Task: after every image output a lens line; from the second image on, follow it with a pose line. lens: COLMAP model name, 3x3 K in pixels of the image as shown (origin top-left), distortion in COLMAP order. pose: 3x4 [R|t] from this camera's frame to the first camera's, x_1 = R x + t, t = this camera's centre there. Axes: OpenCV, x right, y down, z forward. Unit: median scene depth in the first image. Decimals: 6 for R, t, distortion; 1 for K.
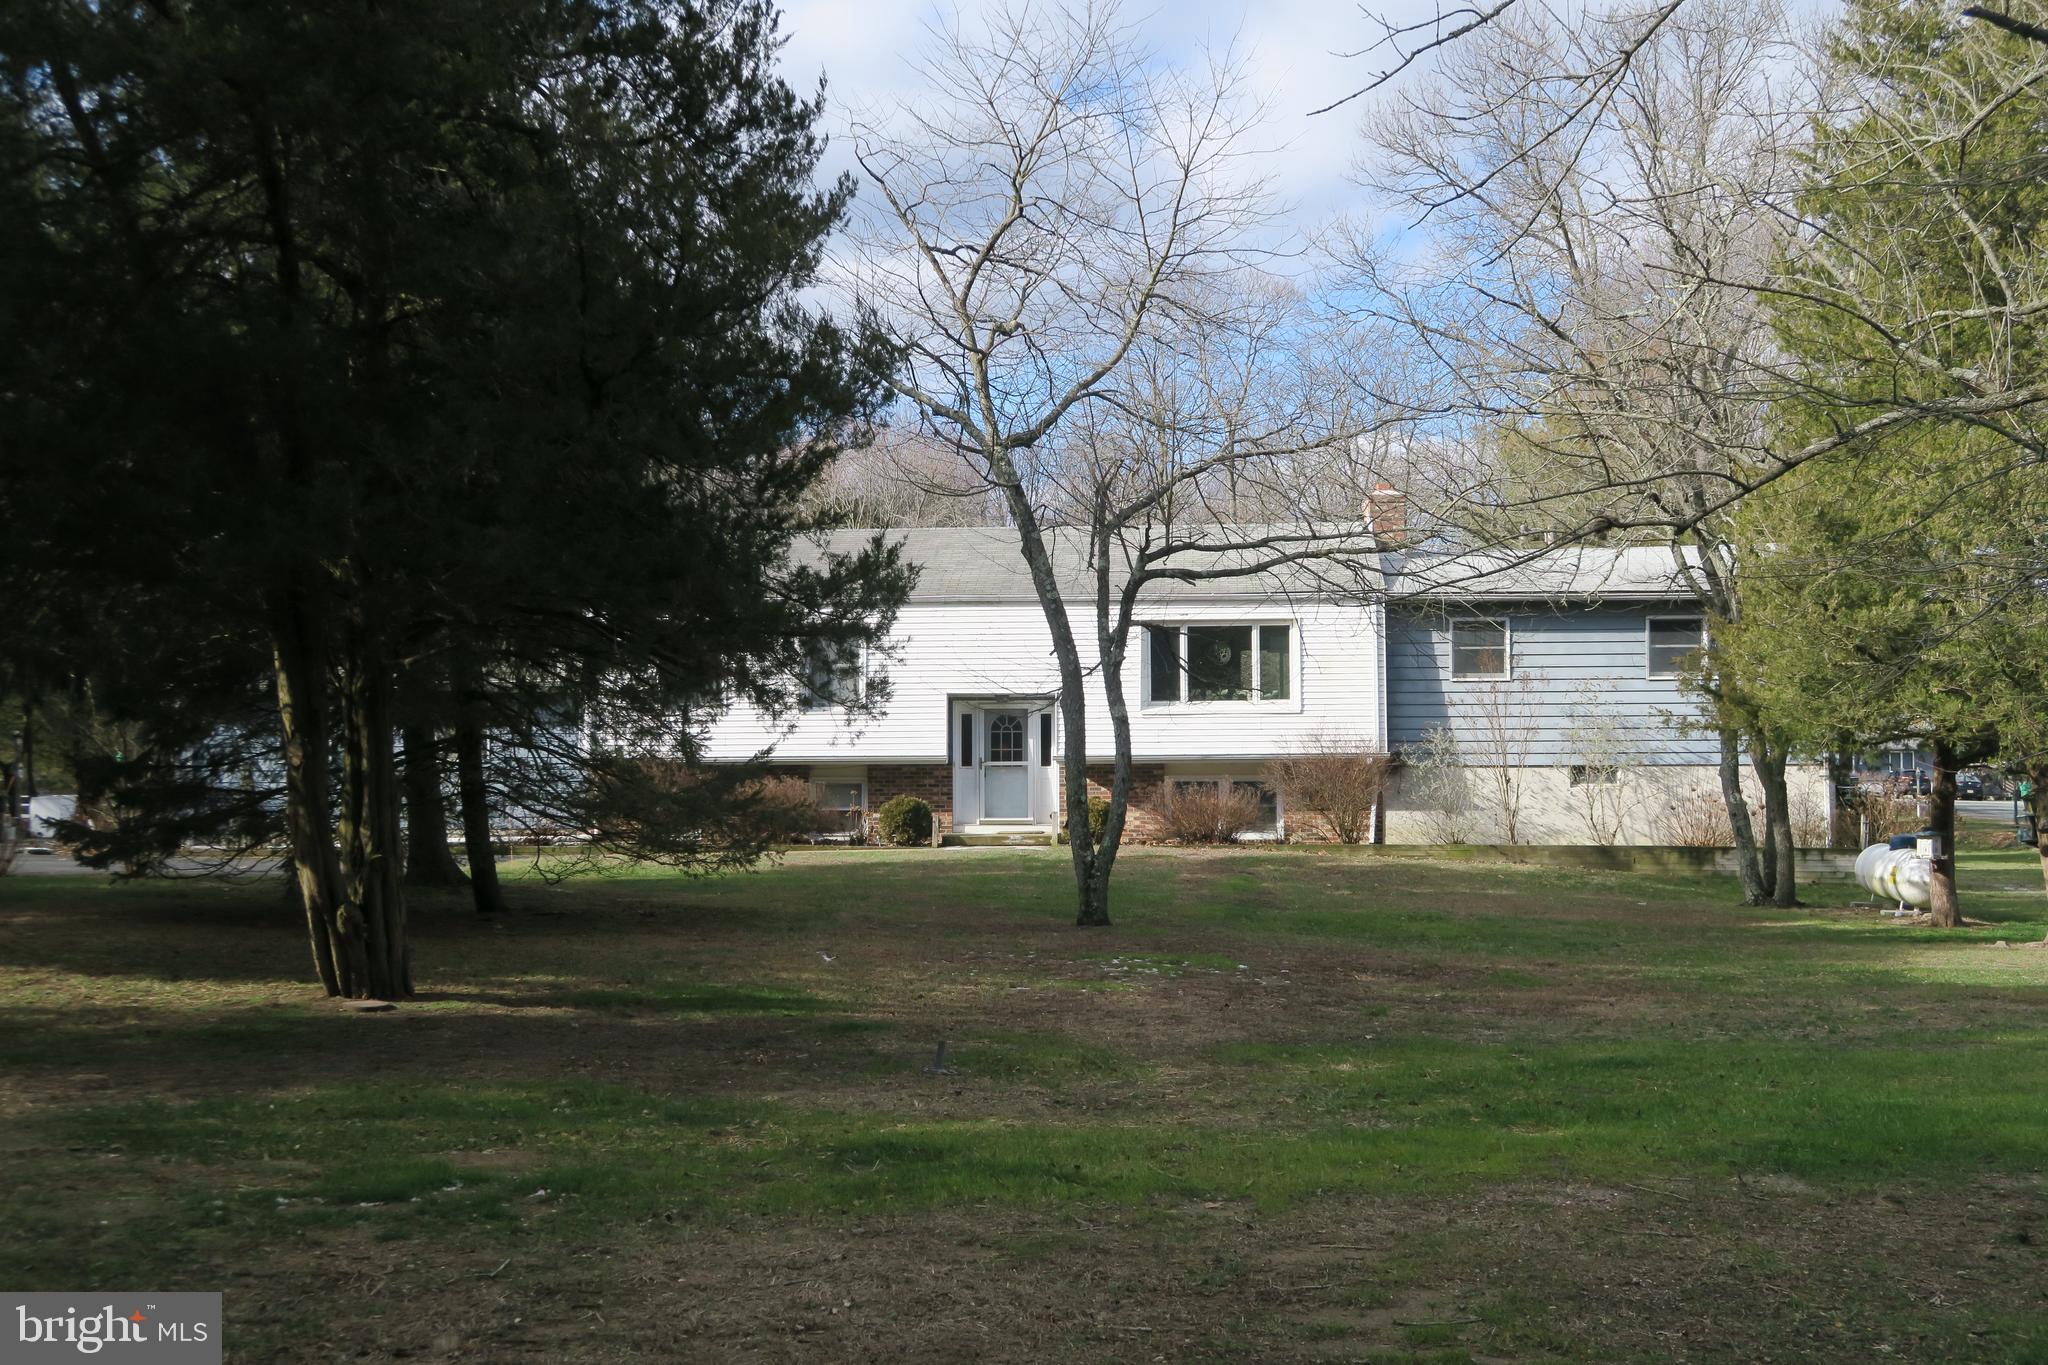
lens RADIAL K [[2347.6, 0, 1023.4], [0, 2347.6, 682.1], [0, 0, 1]] dist [0.000689, 0.000000]
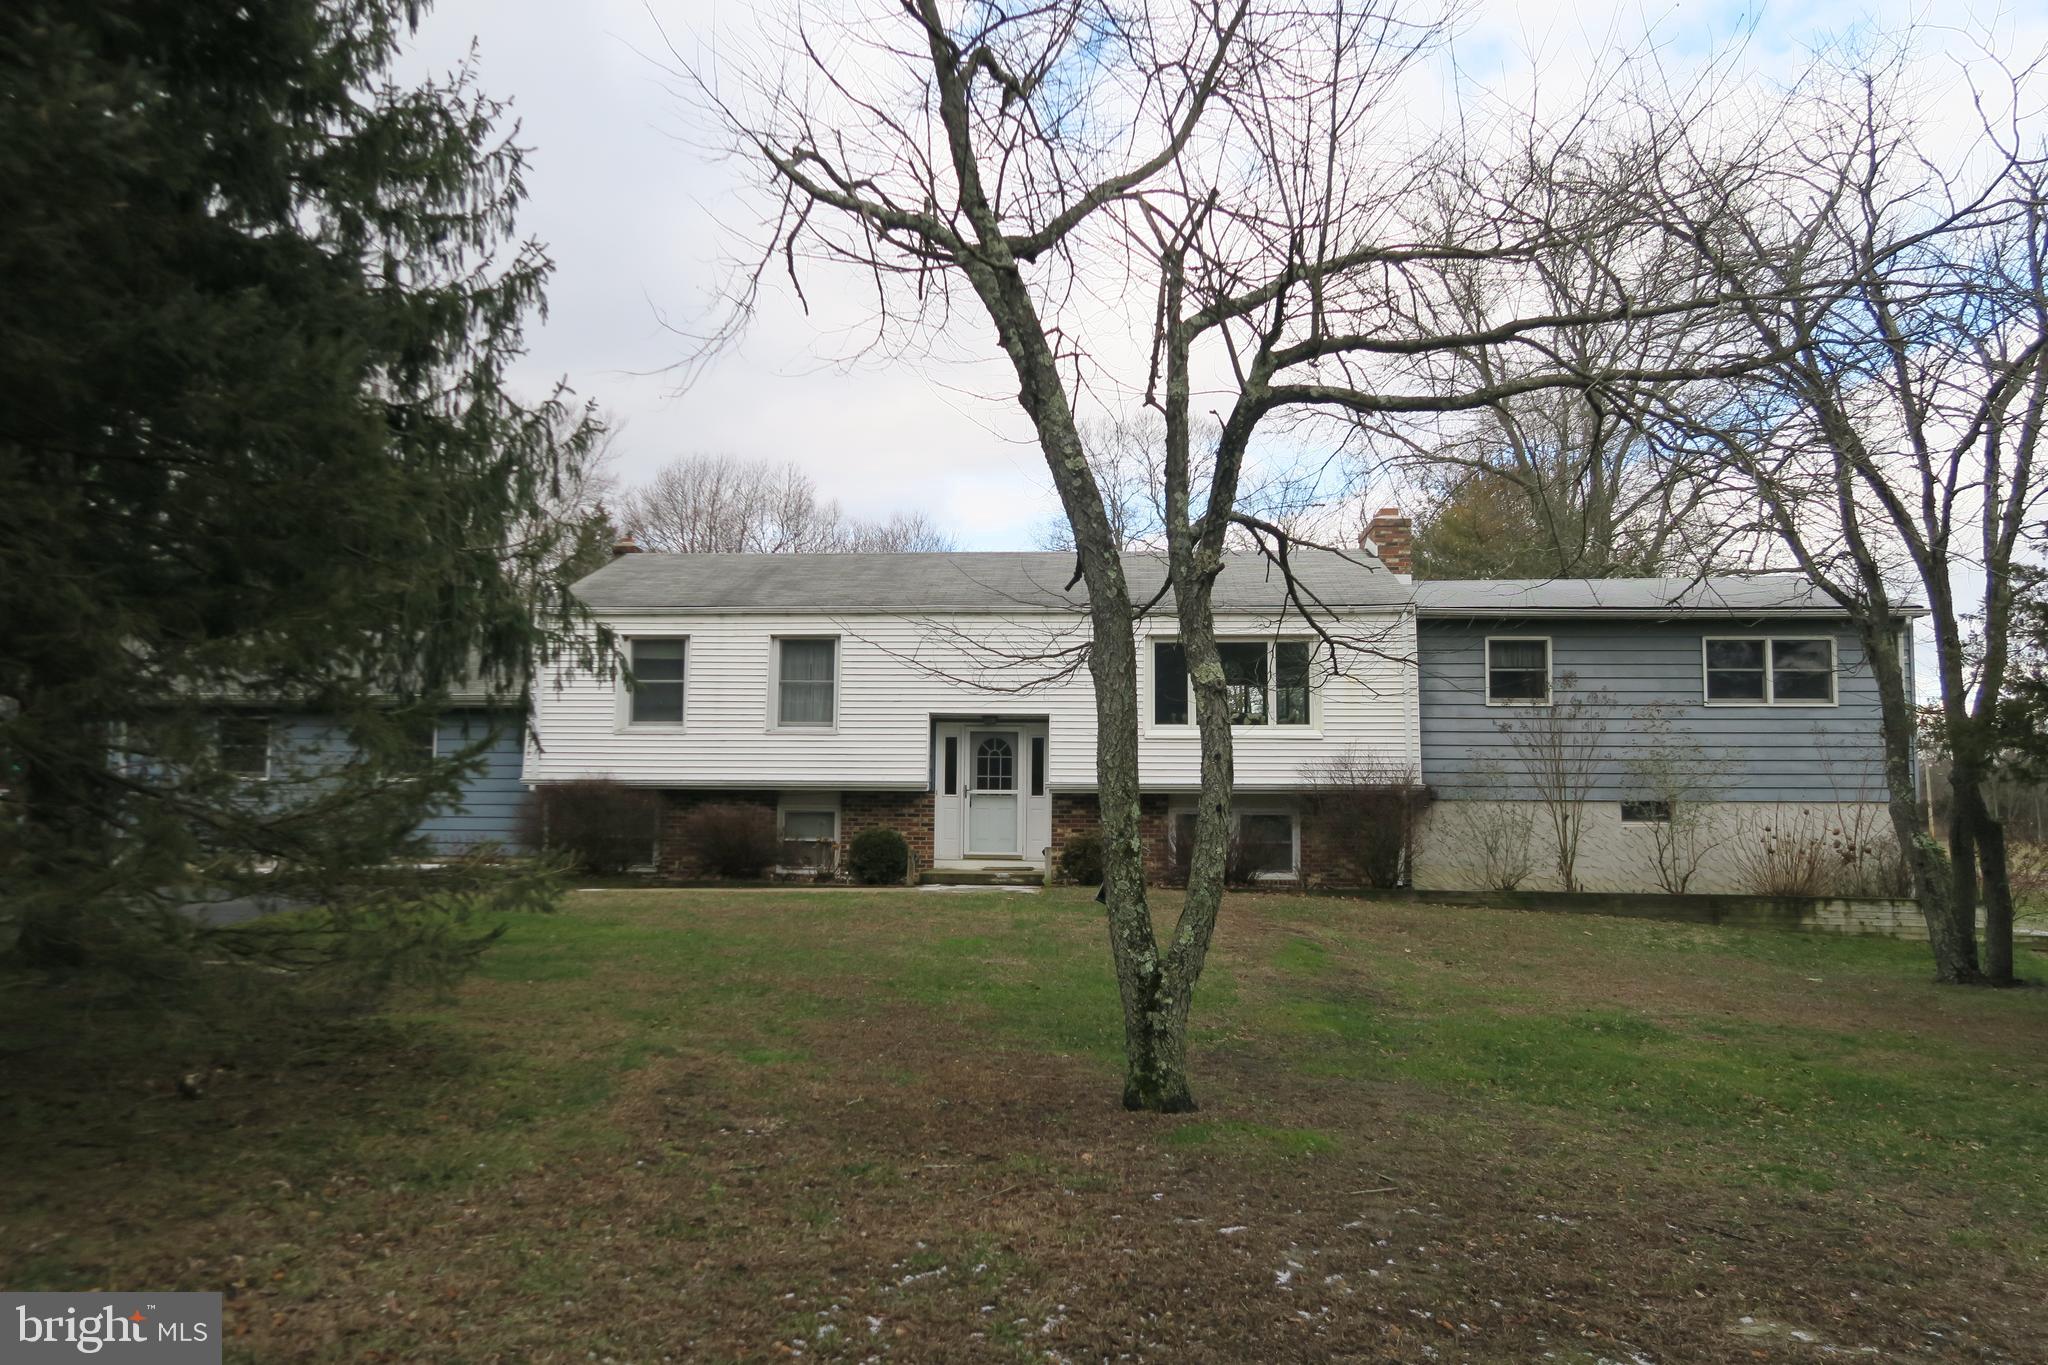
lens RADIAL K [[1411.0, 0, 1023.2], [0, 1411.0, 675.5], [0, 0, 1]] dist [-0.021054, 0.003564]
pose [[0.999880, 0.013010, 0.008444, -0.001147], [-0.012528, 0.998418, -0.054807, 0.020087], [-0.009144, 0.054694, 0.998461, 0.466035]]
